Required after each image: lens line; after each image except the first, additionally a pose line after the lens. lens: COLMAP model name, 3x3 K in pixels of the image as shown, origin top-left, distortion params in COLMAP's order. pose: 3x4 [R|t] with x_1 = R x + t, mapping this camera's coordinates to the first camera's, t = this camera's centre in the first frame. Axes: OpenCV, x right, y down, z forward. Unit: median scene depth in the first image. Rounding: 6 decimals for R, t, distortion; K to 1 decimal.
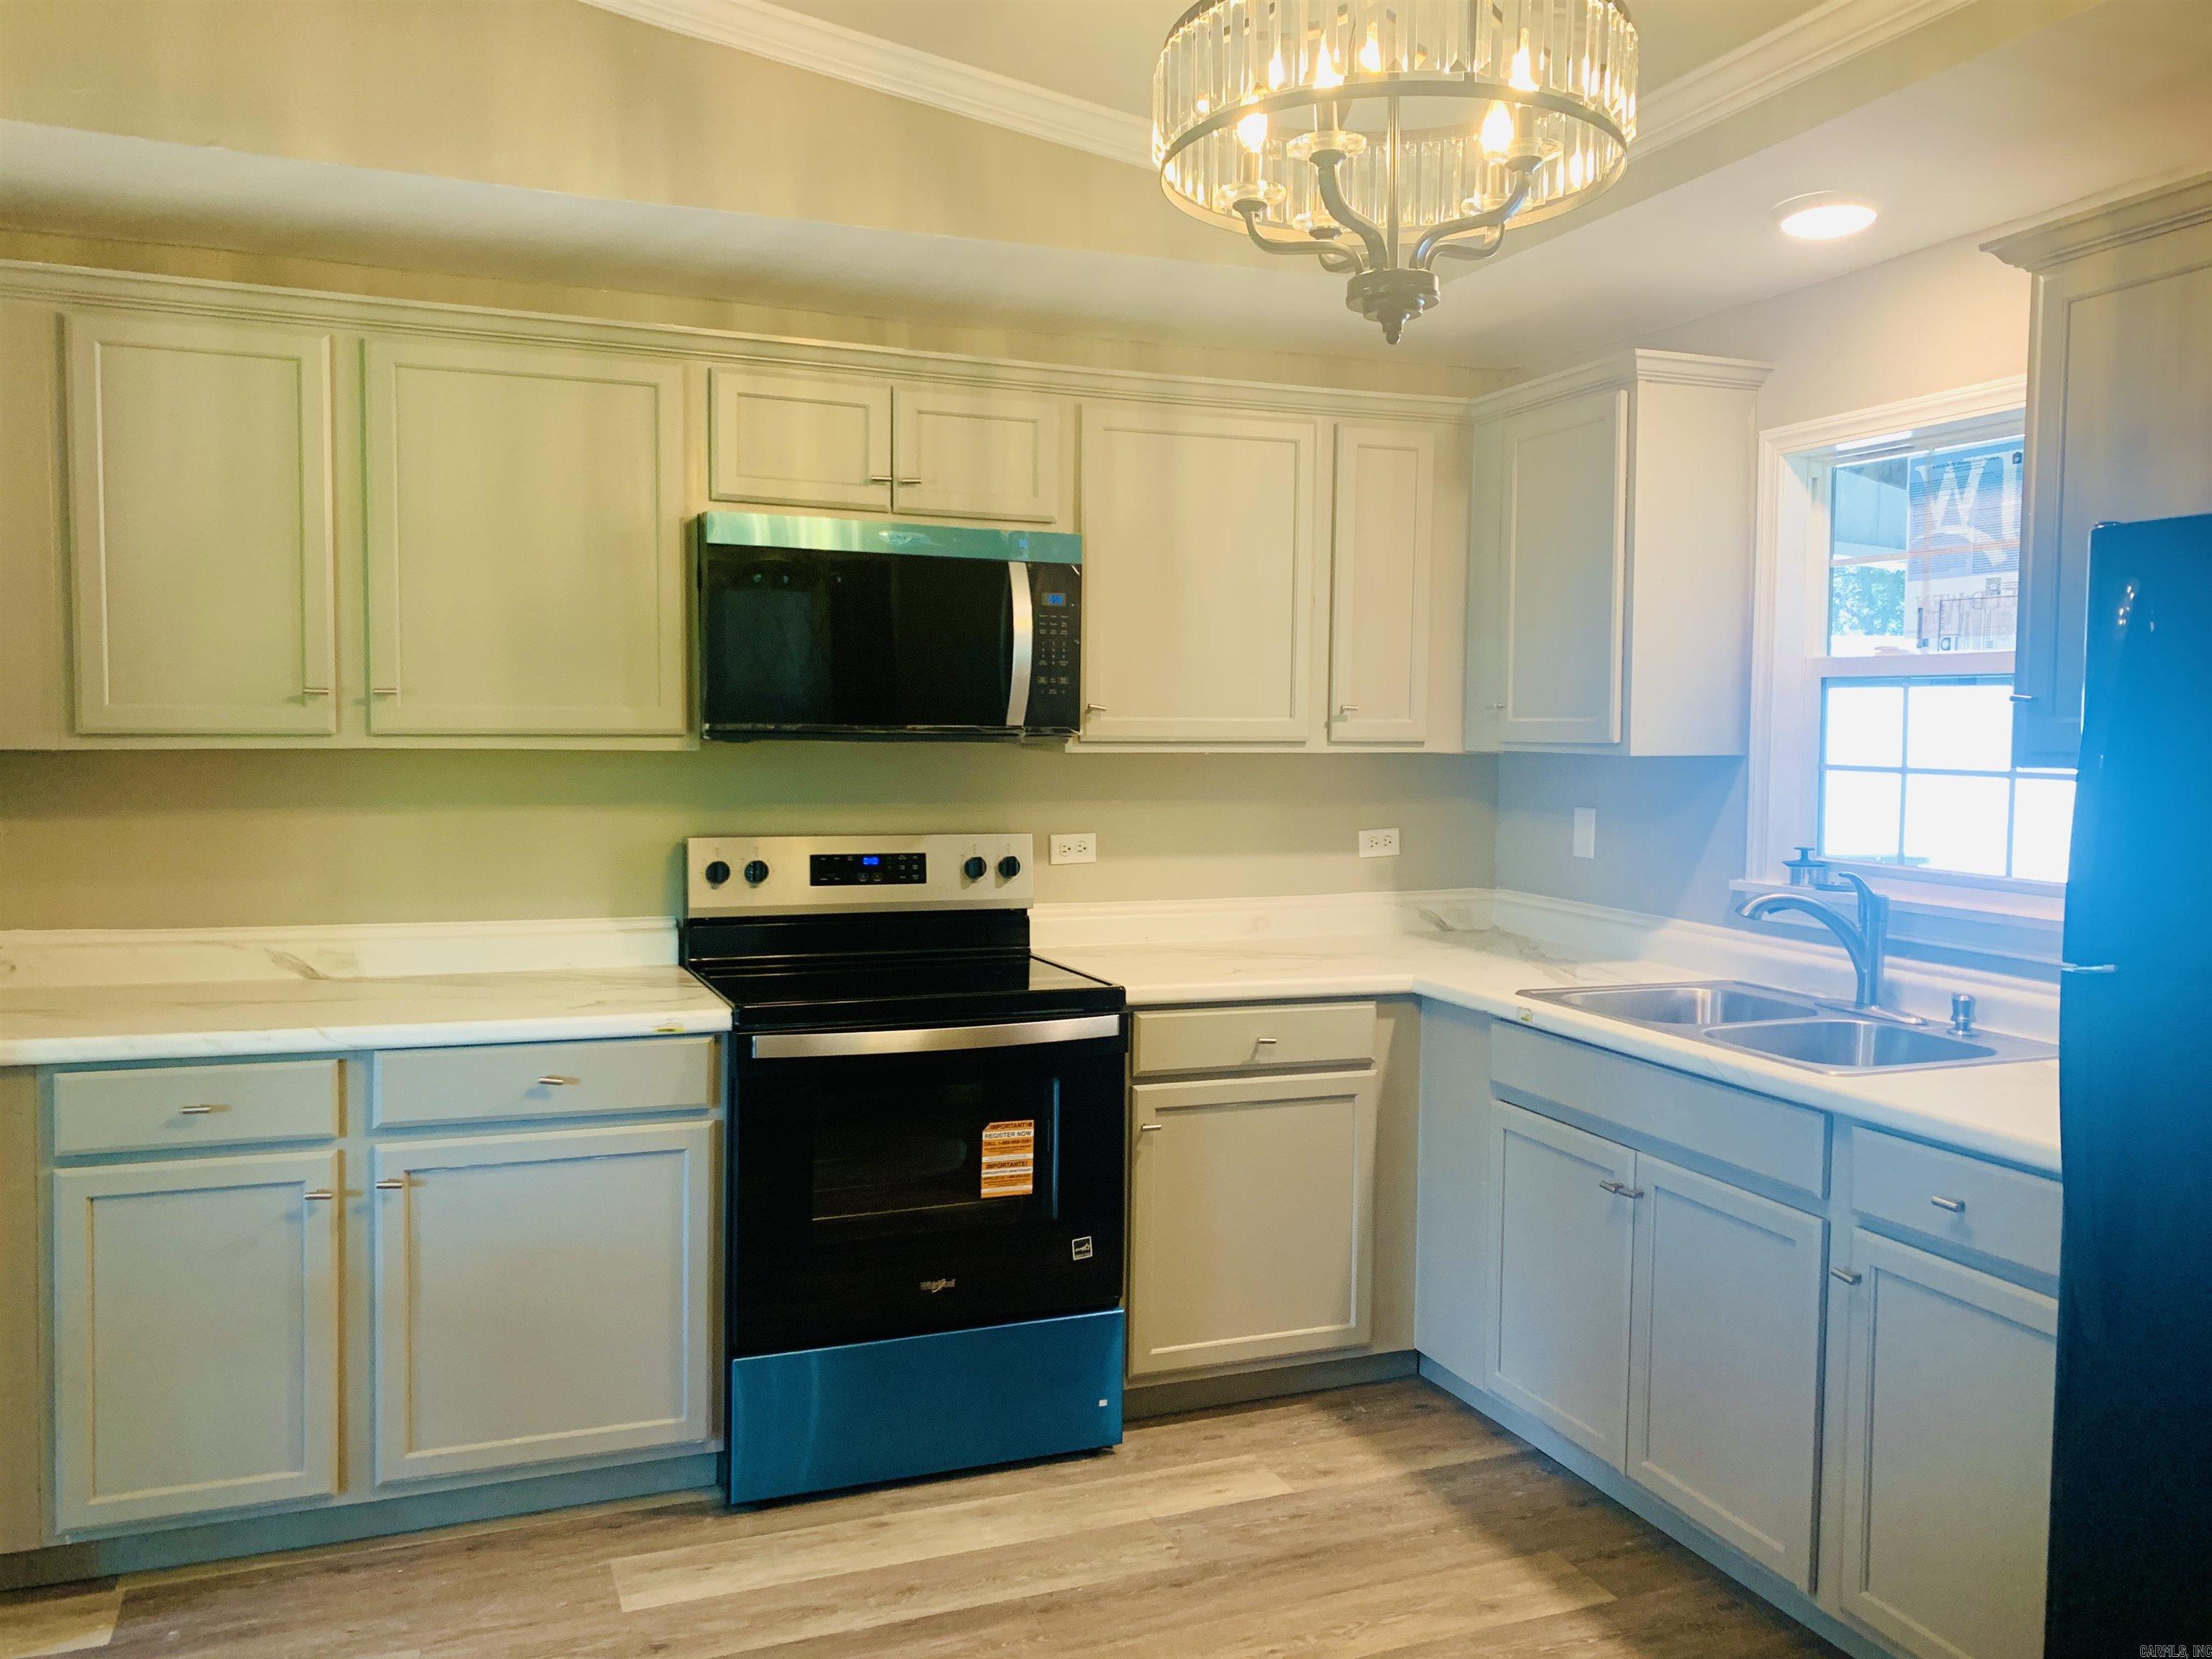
lens RADIAL K [[1685.8, 0, 1095.9], [0, 1685.8, 821.7], [0, 0, 1]] dist [0.042047, -0.060906]
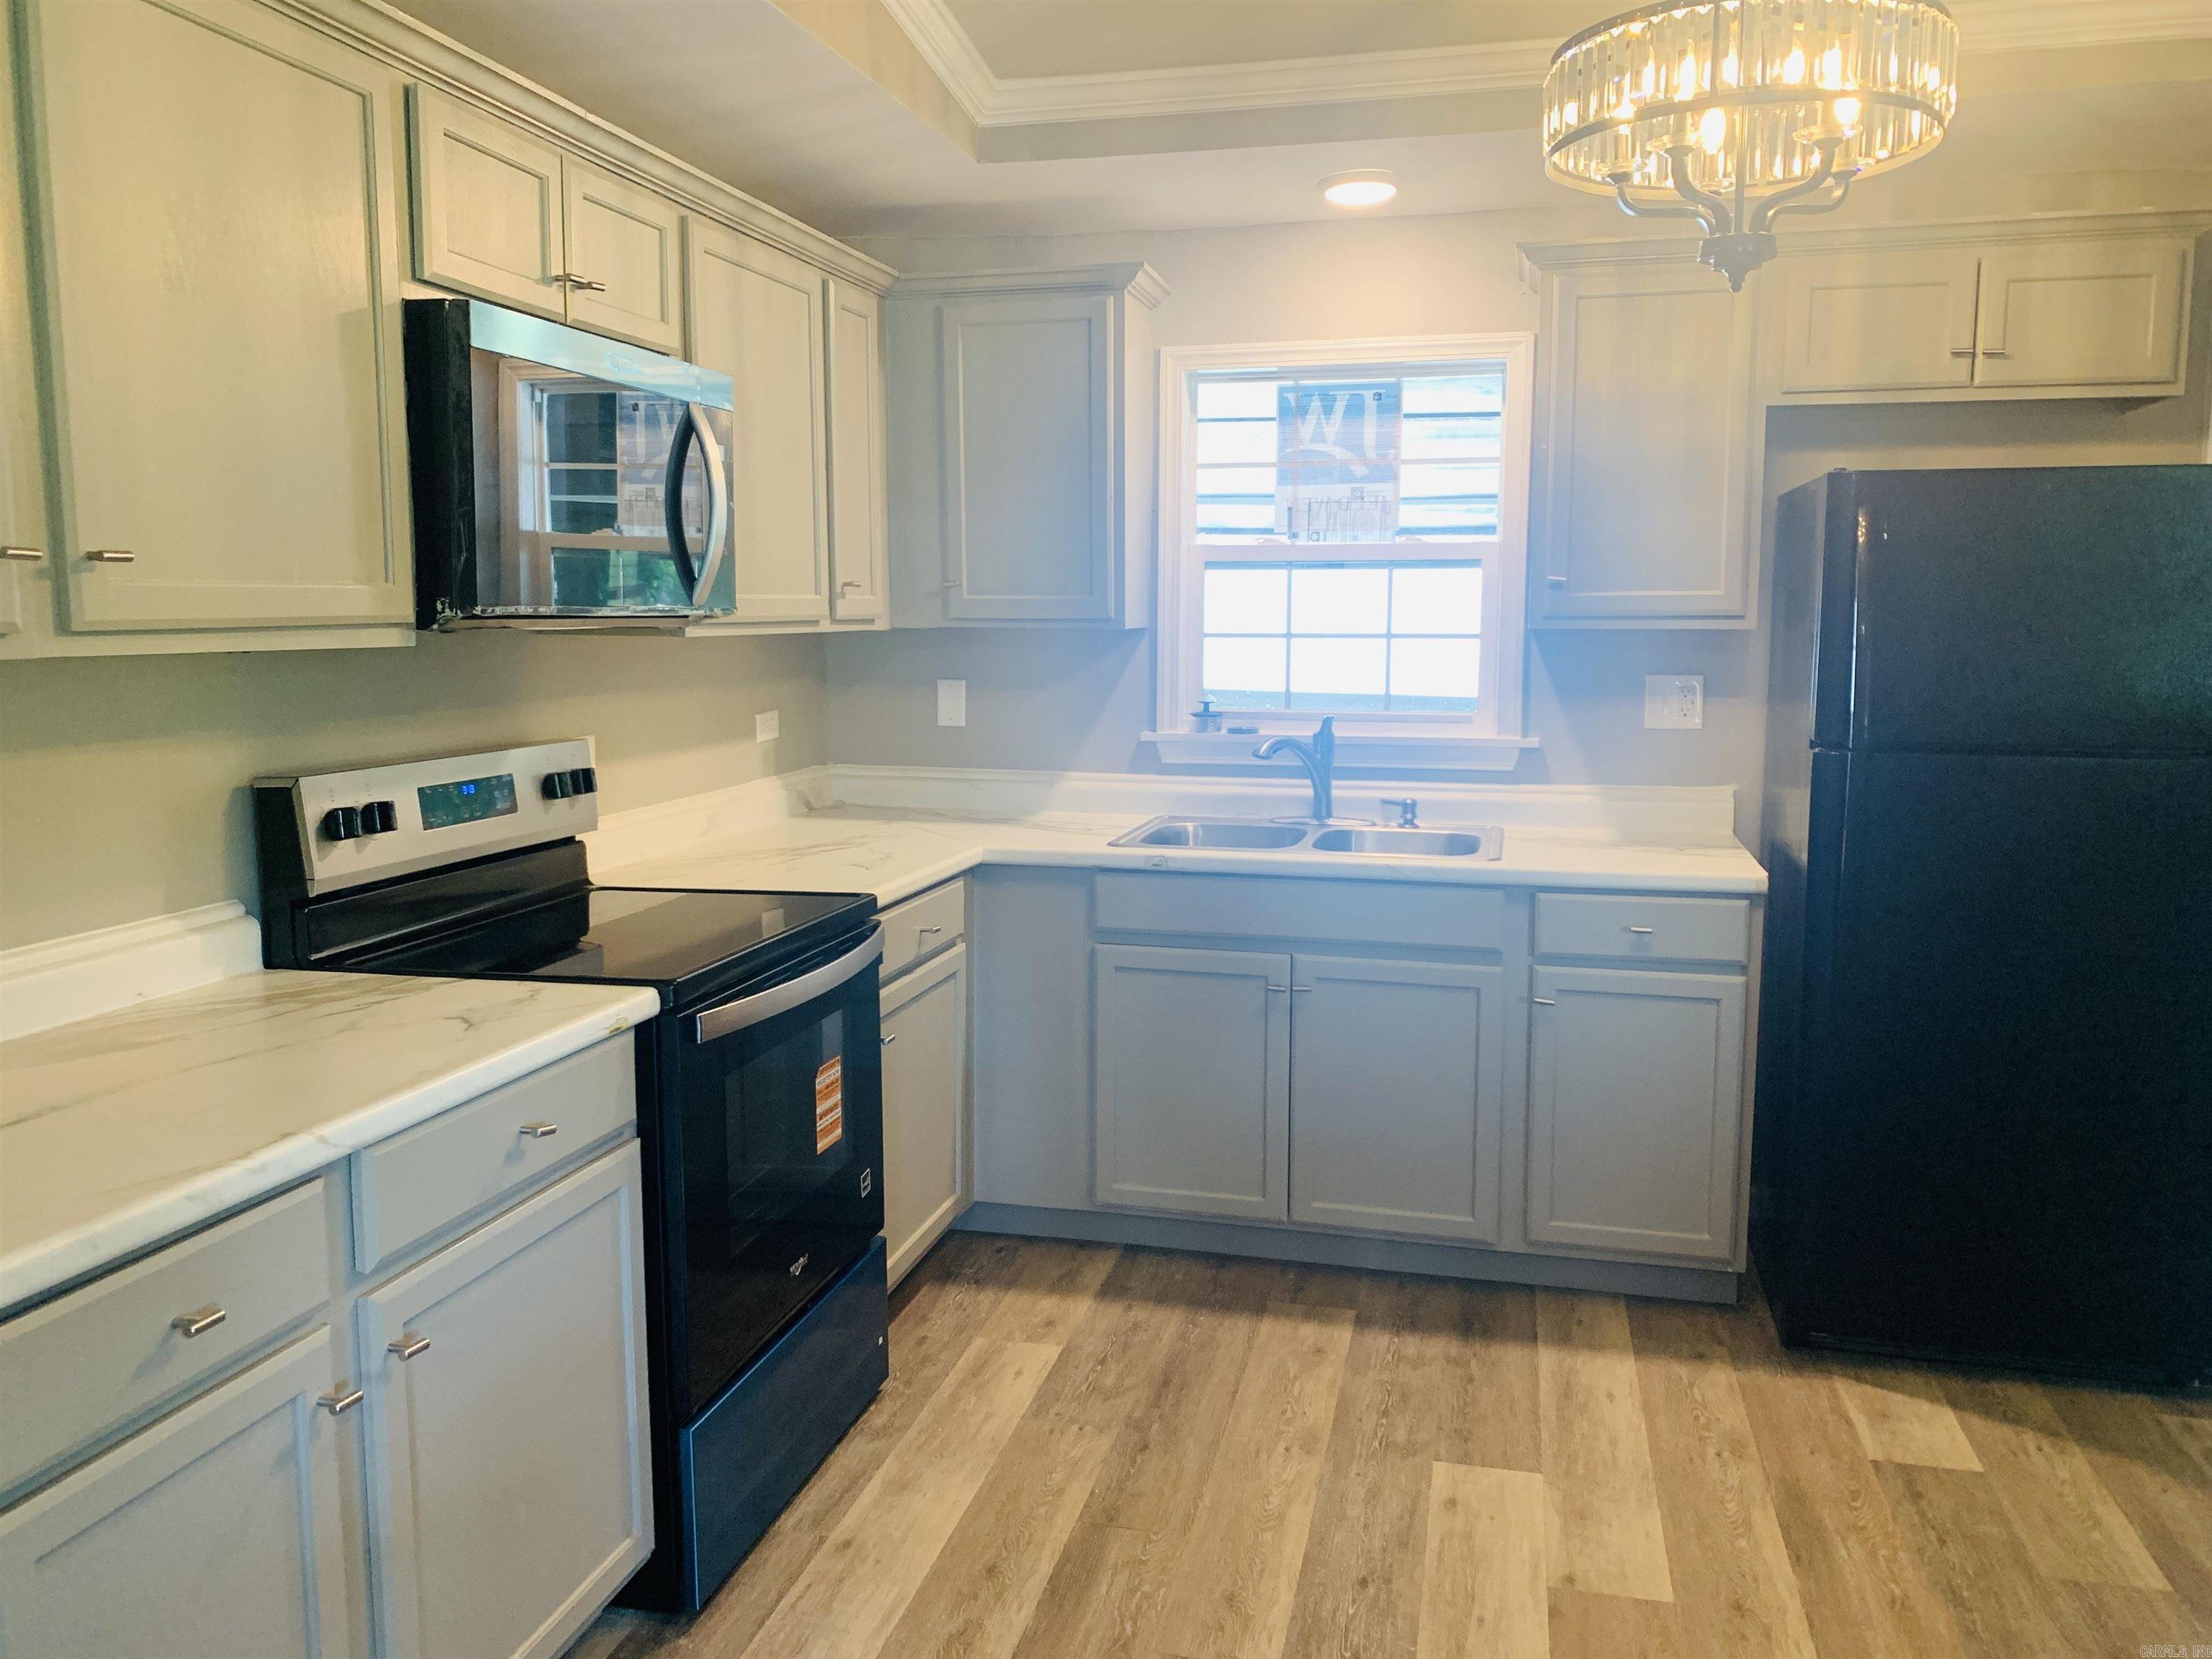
lens RADIAL K [[1685.8, 0, 1080.7], [0, 1685.8, 819.3], [0, 0, 1]] dist [0.042047, -0.060906]
pose [[0.590525, -0.110521, 0.799416, -0.682792], [0.052036, 0.993731, 0.098947, -0.027975], [-0.805340, -0.016832, 0.592574, 0.391174]]
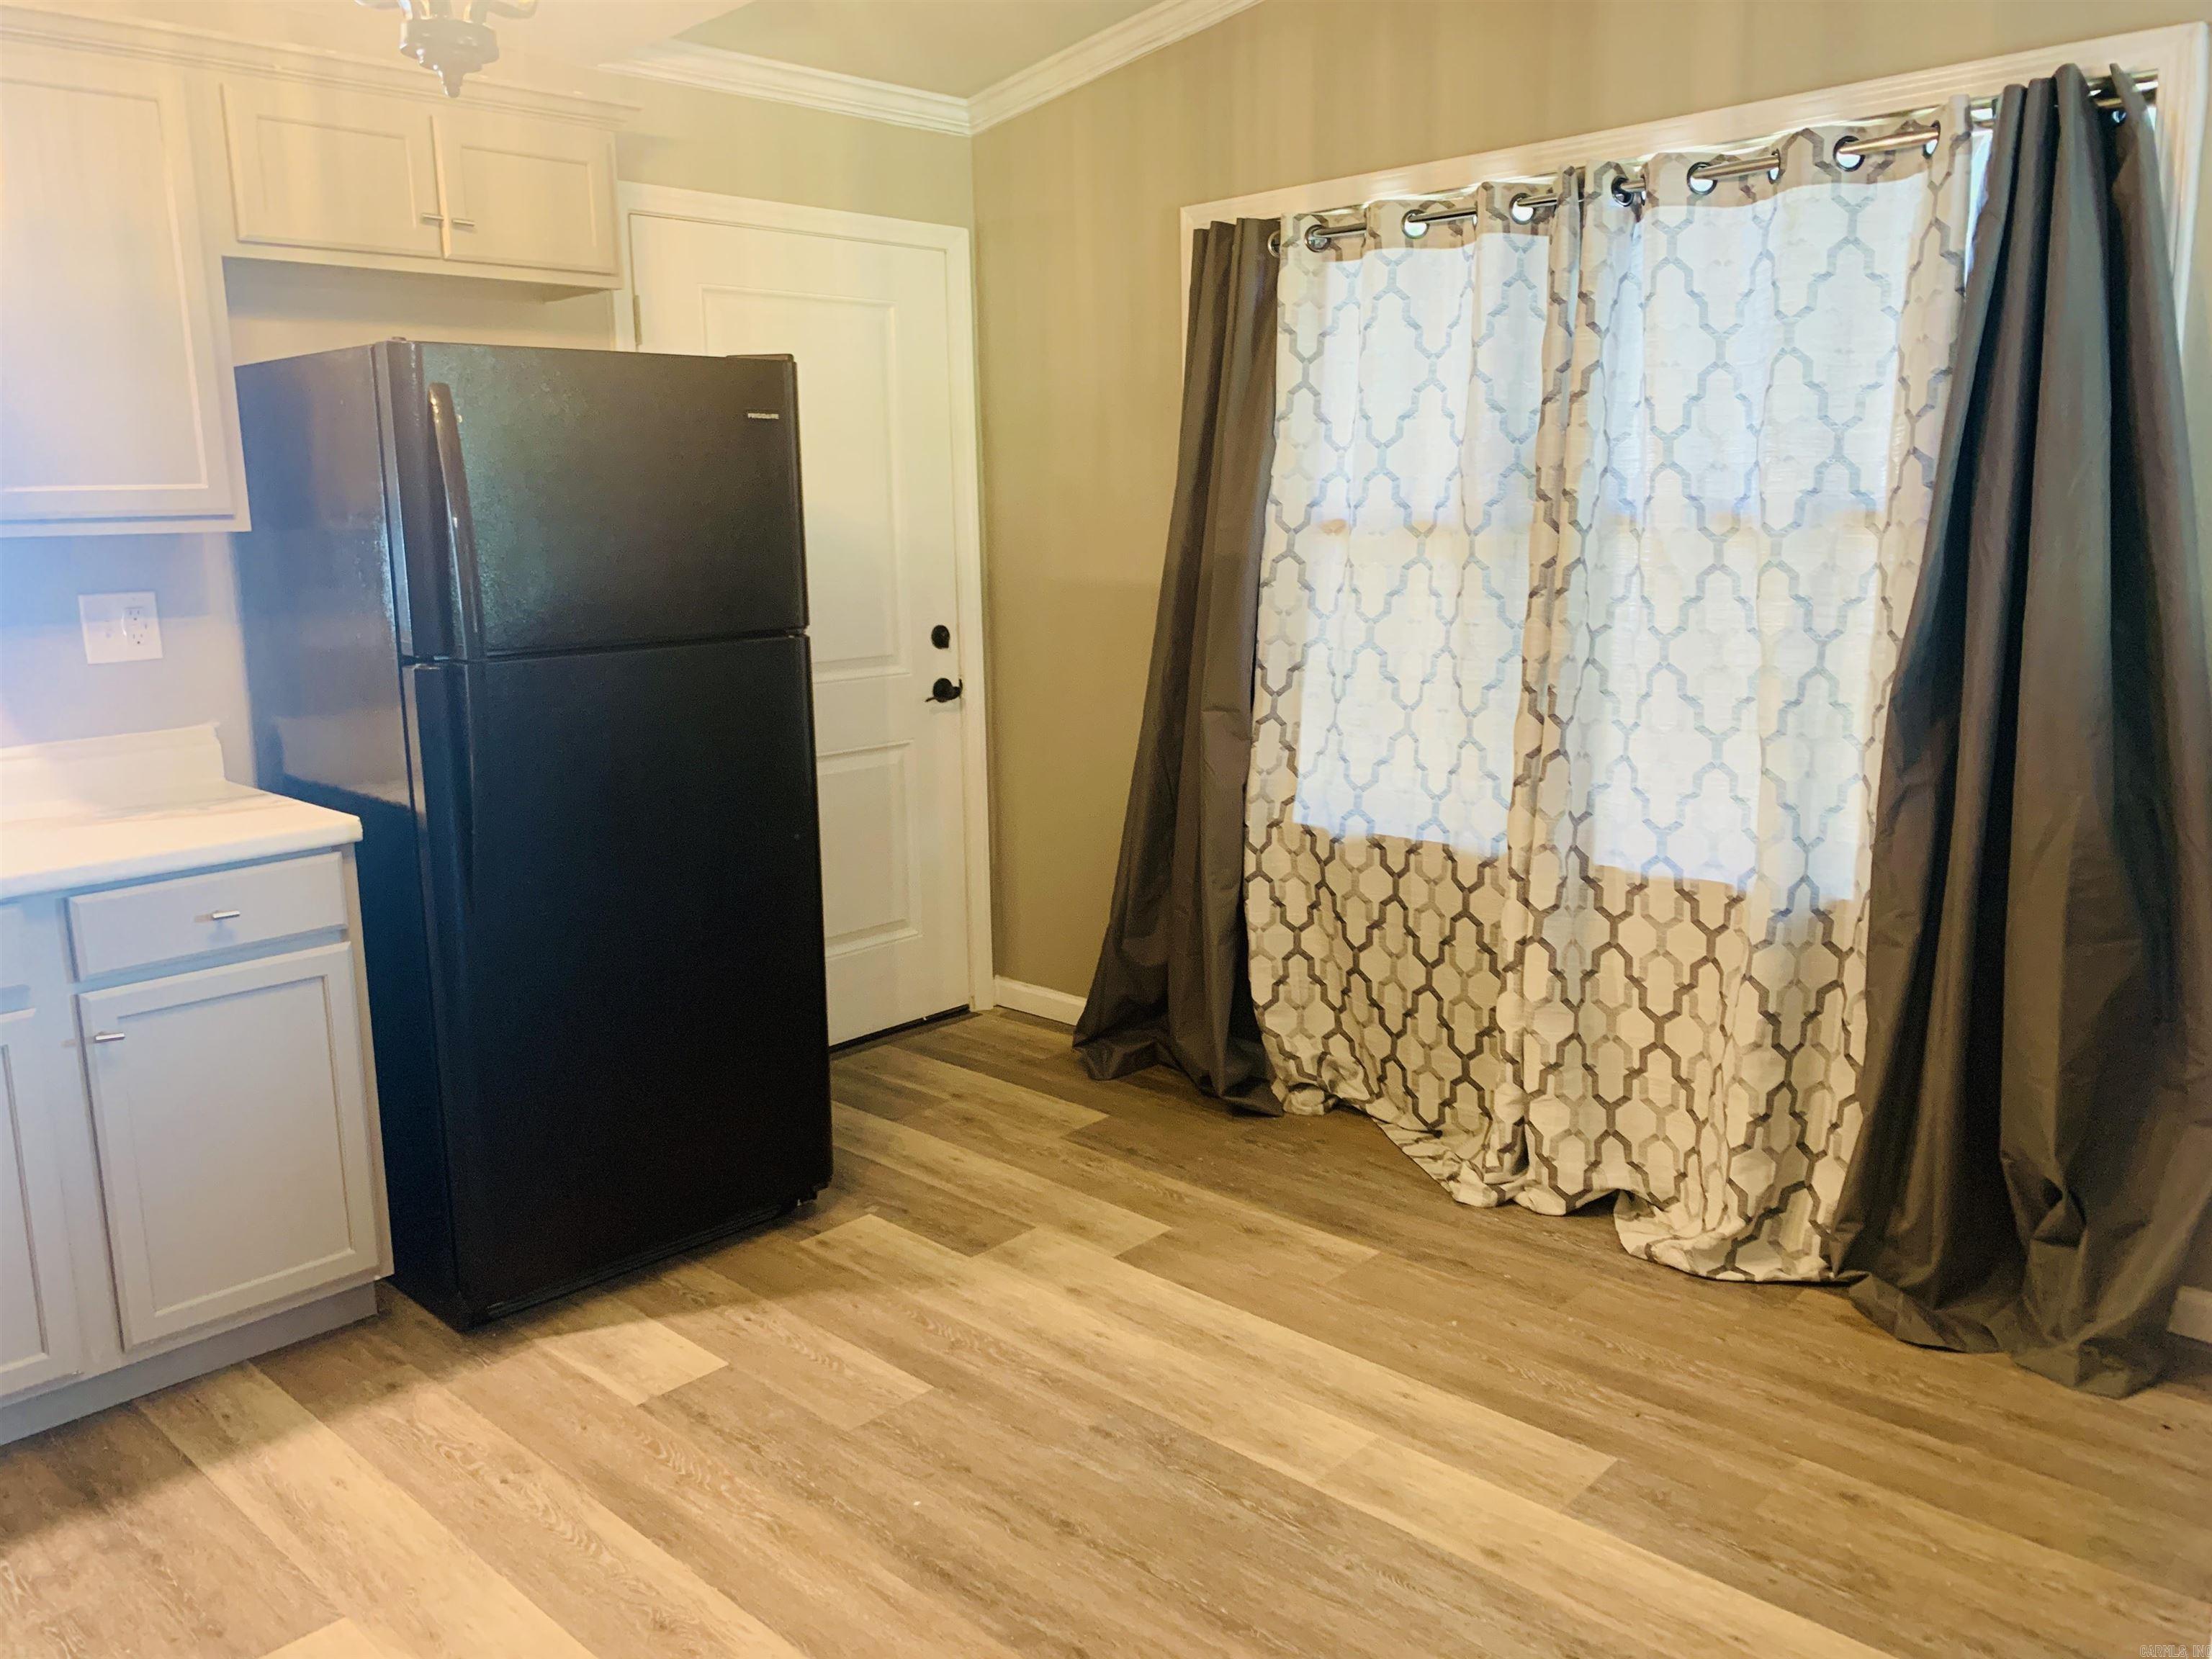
lens RADIAL K [[1685.8, 0, 1100.3], [0, 1685.8, 820.8], [0, 0, 1]] dist [0.042047, -0.060906]
pose [[-0.407836, -0.172664, 0.896581, -0.557706], [0.066750, 0.973691, 0.217877, -0.035593], [-0.910612, 0.148705, -0.385581, 0.661470]]
